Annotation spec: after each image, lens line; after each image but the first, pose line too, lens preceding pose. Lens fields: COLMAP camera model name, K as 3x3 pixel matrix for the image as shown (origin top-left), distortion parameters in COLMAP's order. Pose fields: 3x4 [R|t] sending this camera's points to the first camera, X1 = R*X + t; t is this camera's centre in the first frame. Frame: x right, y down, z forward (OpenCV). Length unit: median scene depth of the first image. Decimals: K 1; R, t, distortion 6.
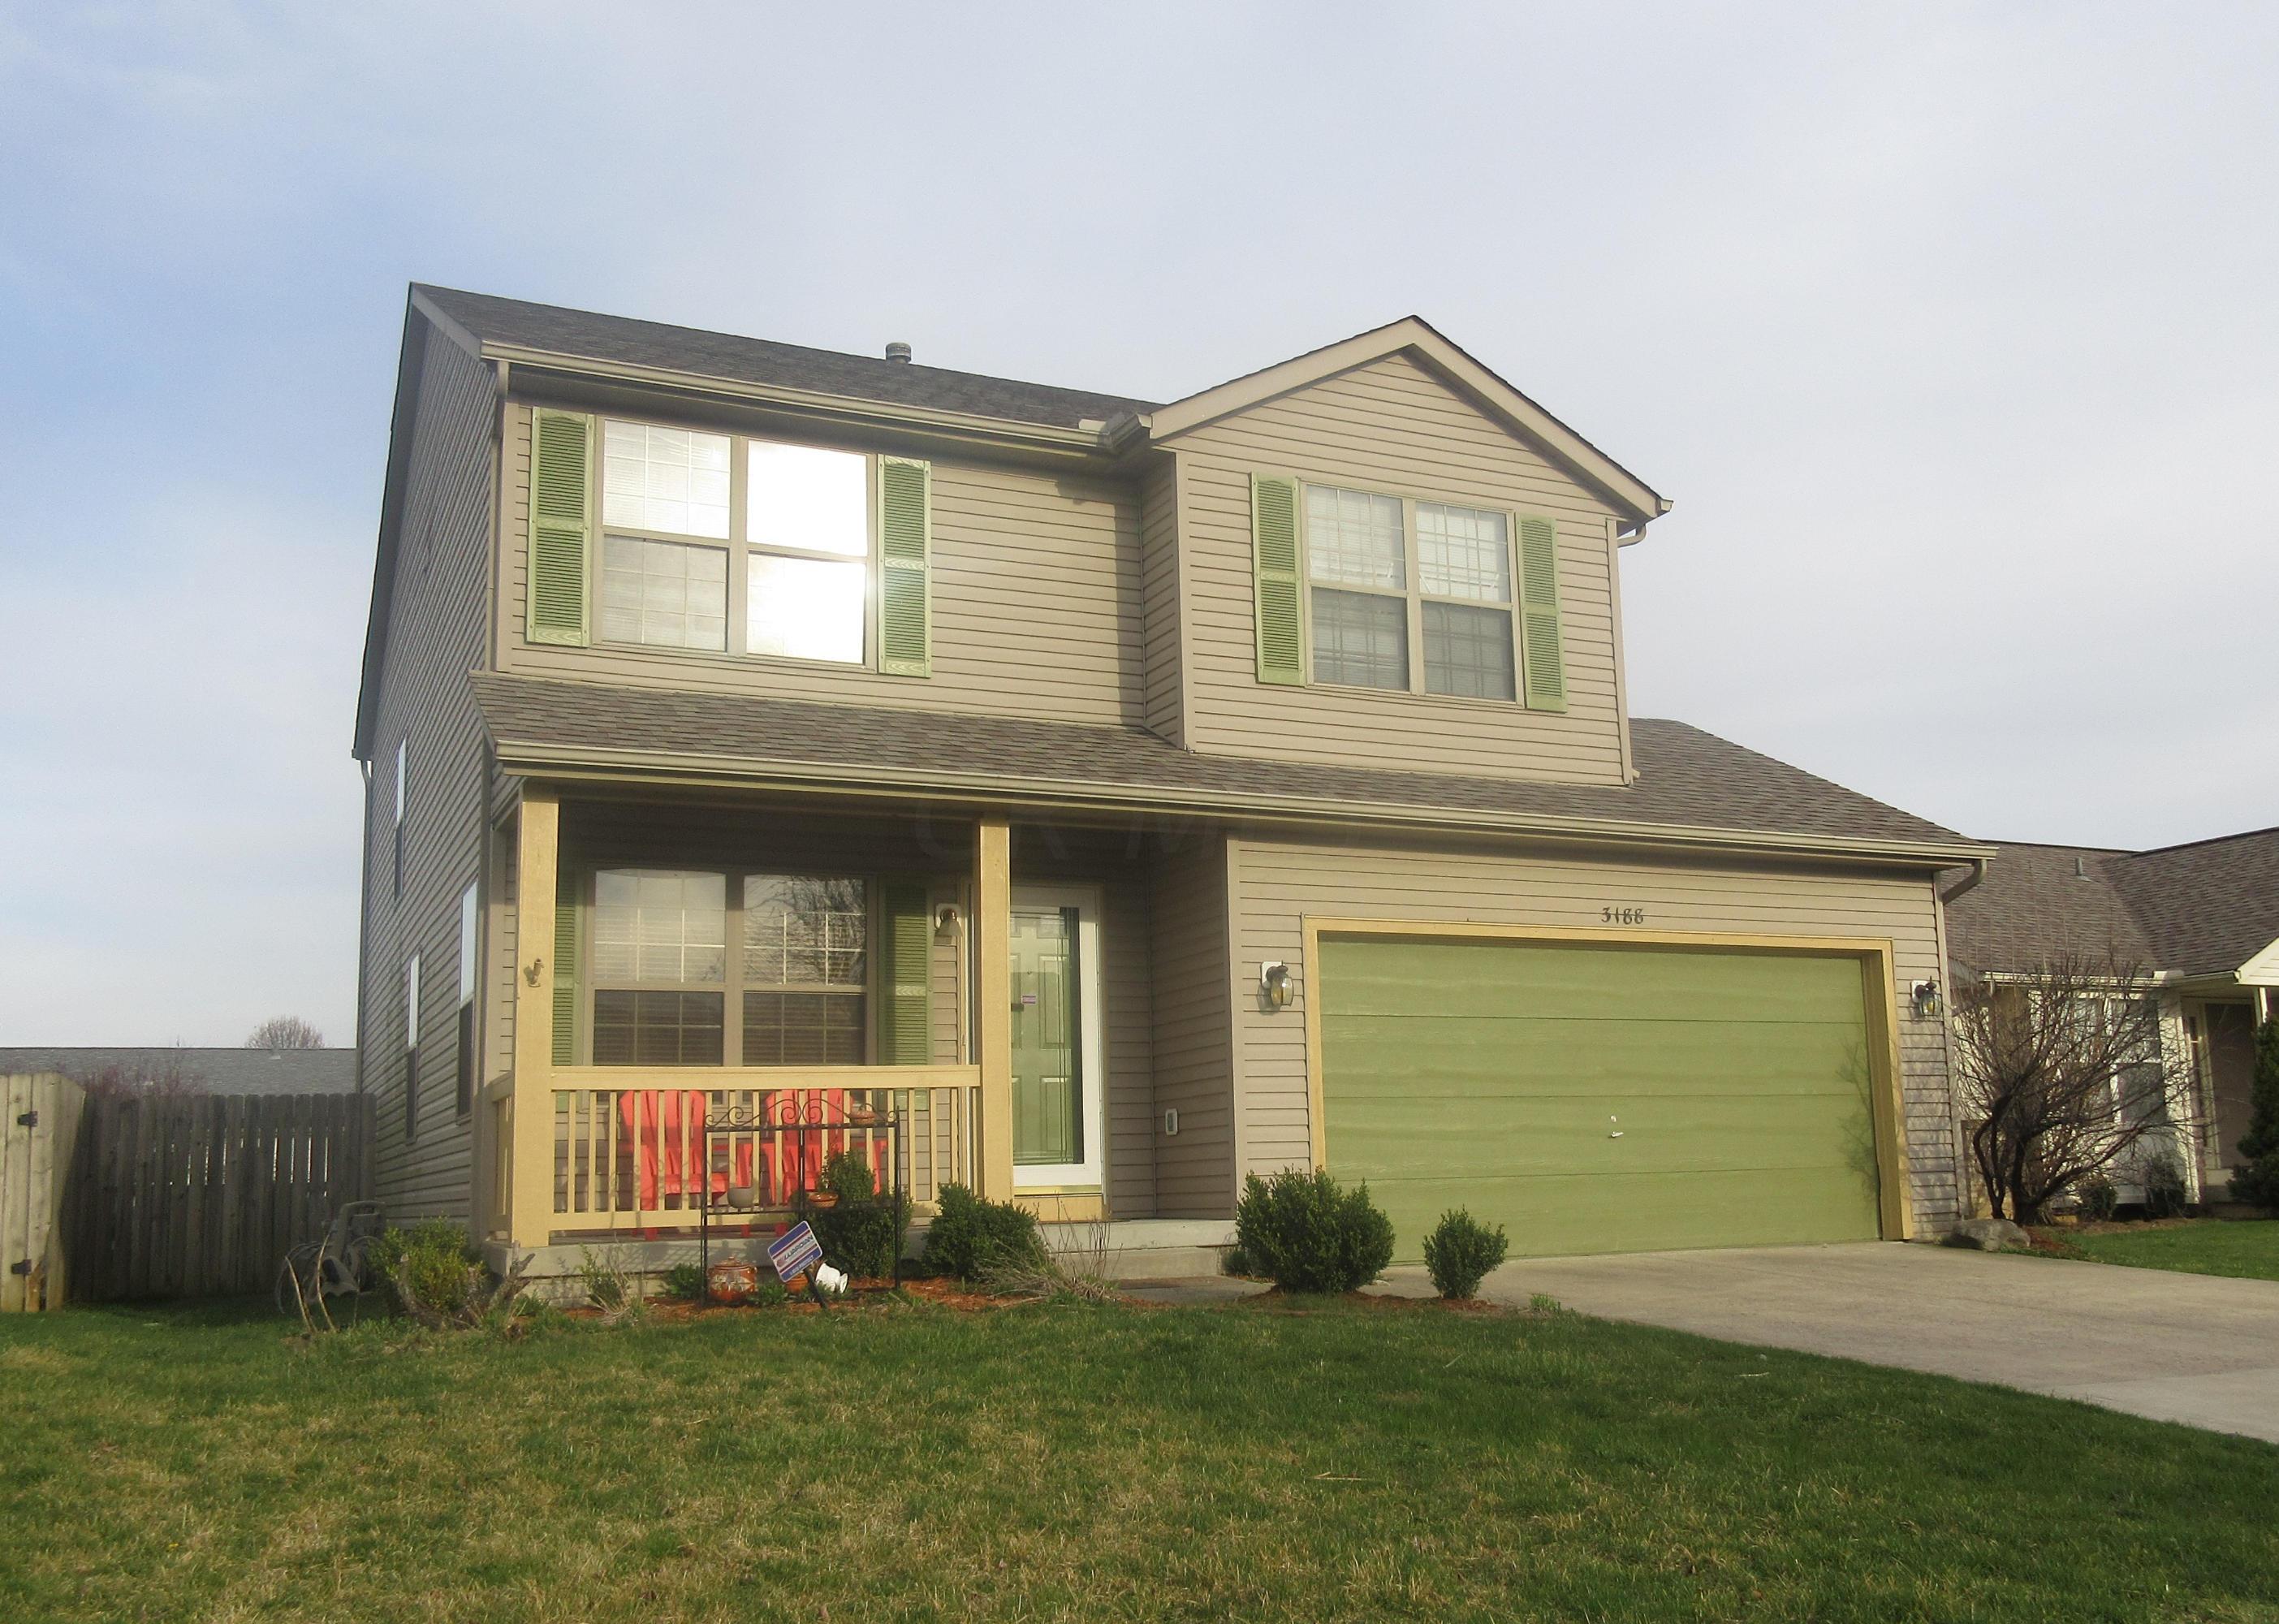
lens RADIAL K [[2012.0, 0, 1234.5], [0, 2012.0, 906.3], [0, 0, 1]] dist [0.047319, 0.007216]
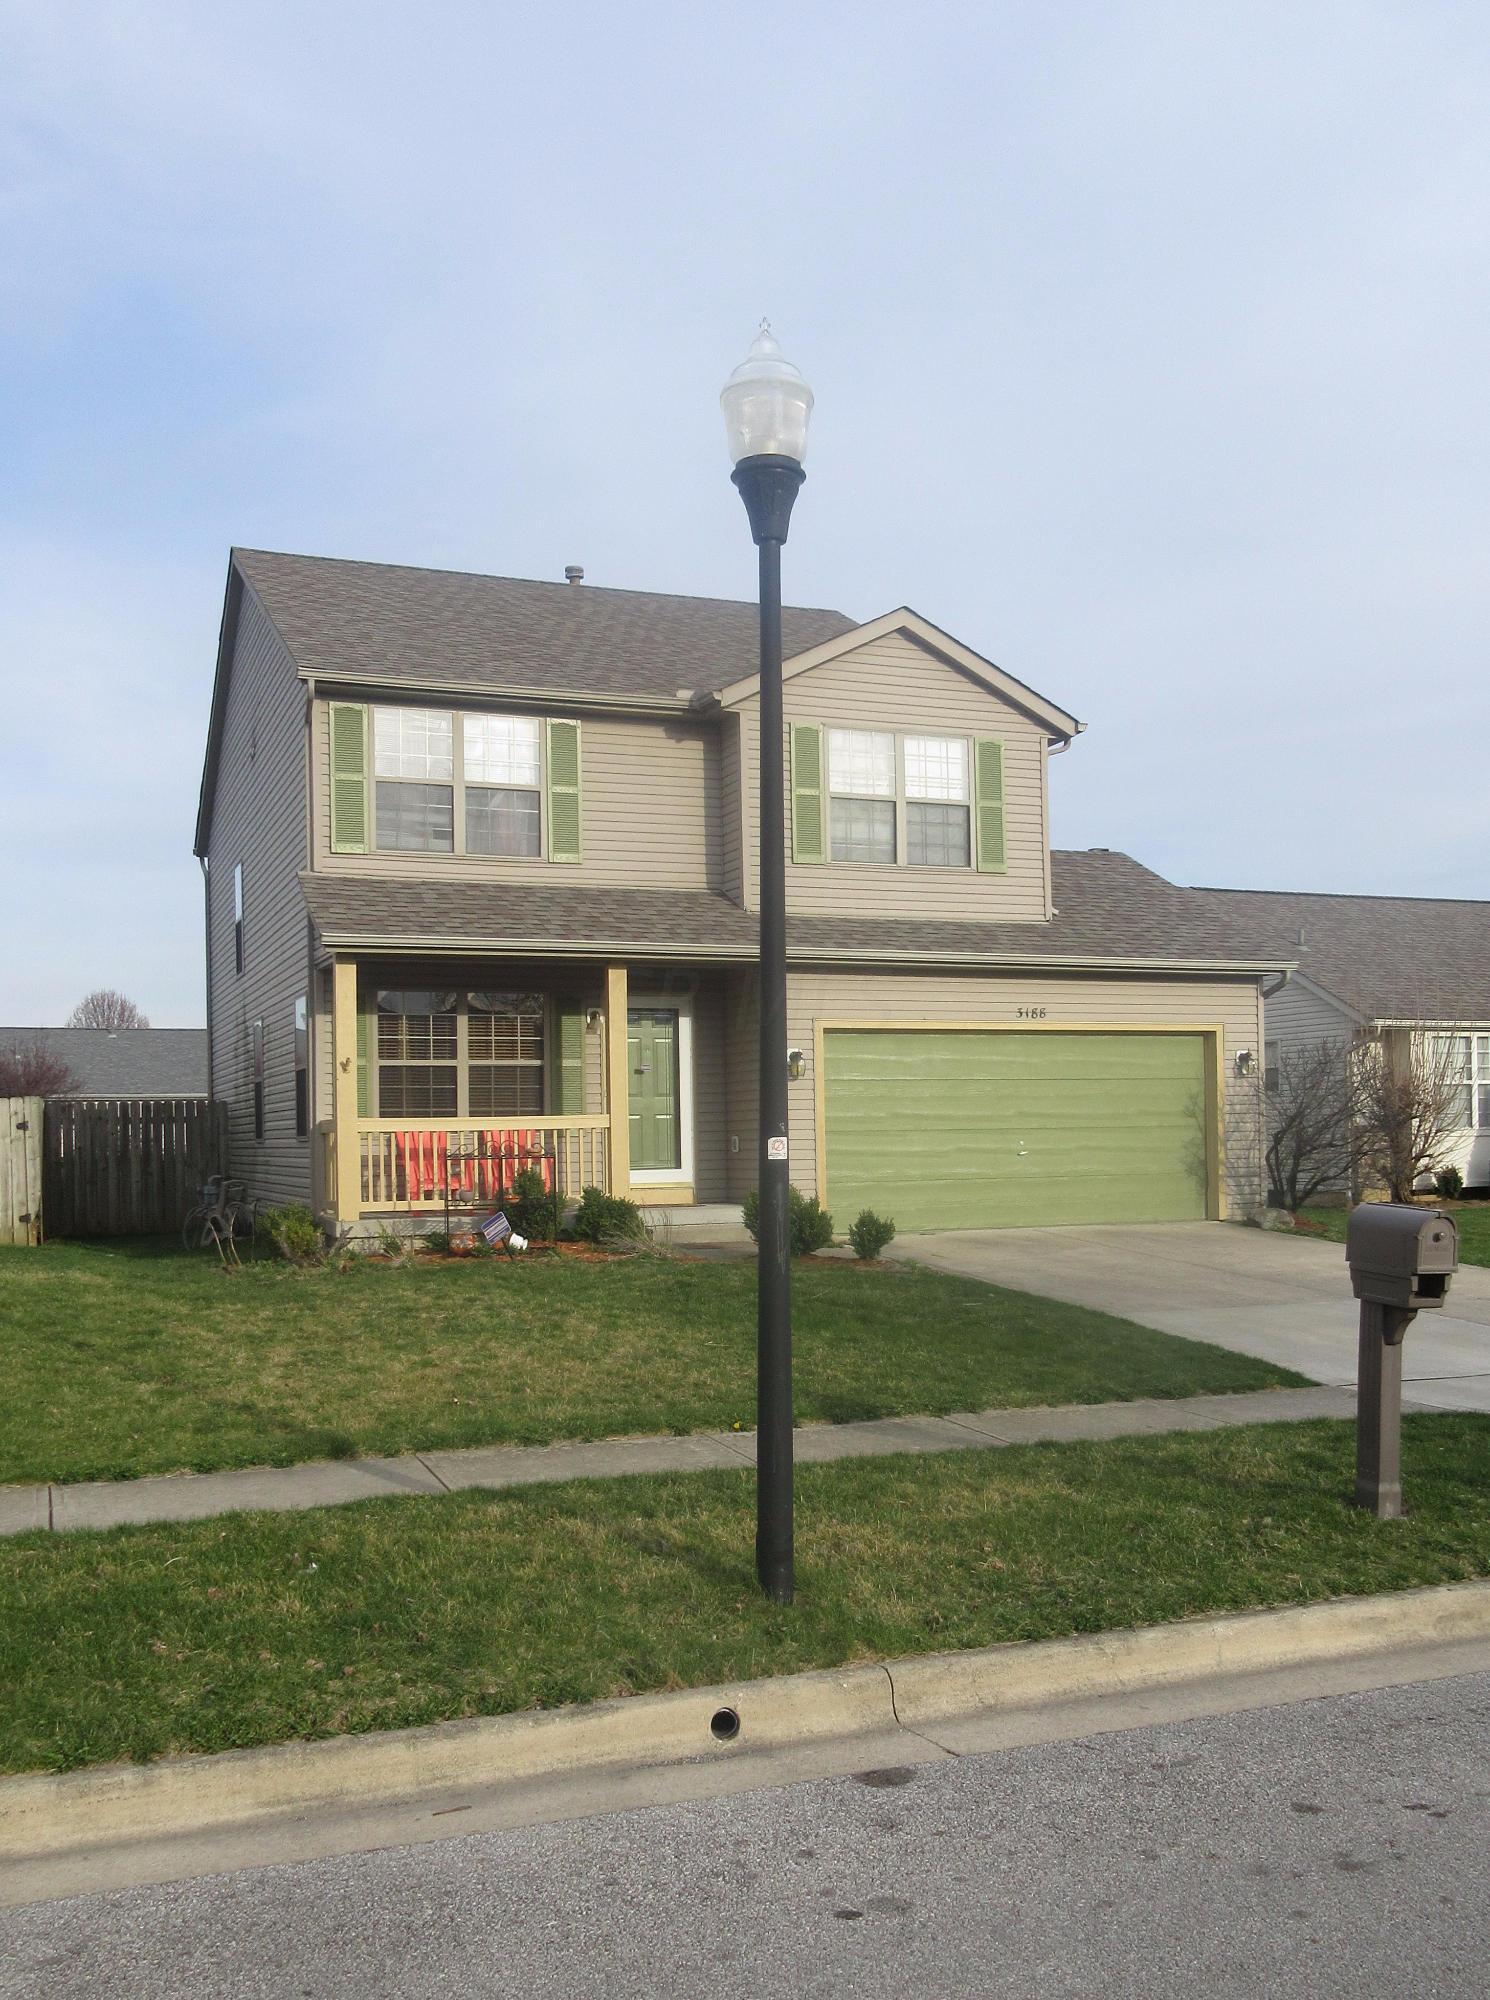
lens RADIAL K [[1848.1, 0, 829.9], [0, 1848.1, 1110.4], [0, 0, 1]] dist [0.118763, 0.000948]
pose [[0.998290, 0.011955, -0.057226, 0.131009], [-0.004568, 0.991825, 0.127526, -0.110301], [0.058283, -0.127047, 0.990183, -0.461574]]
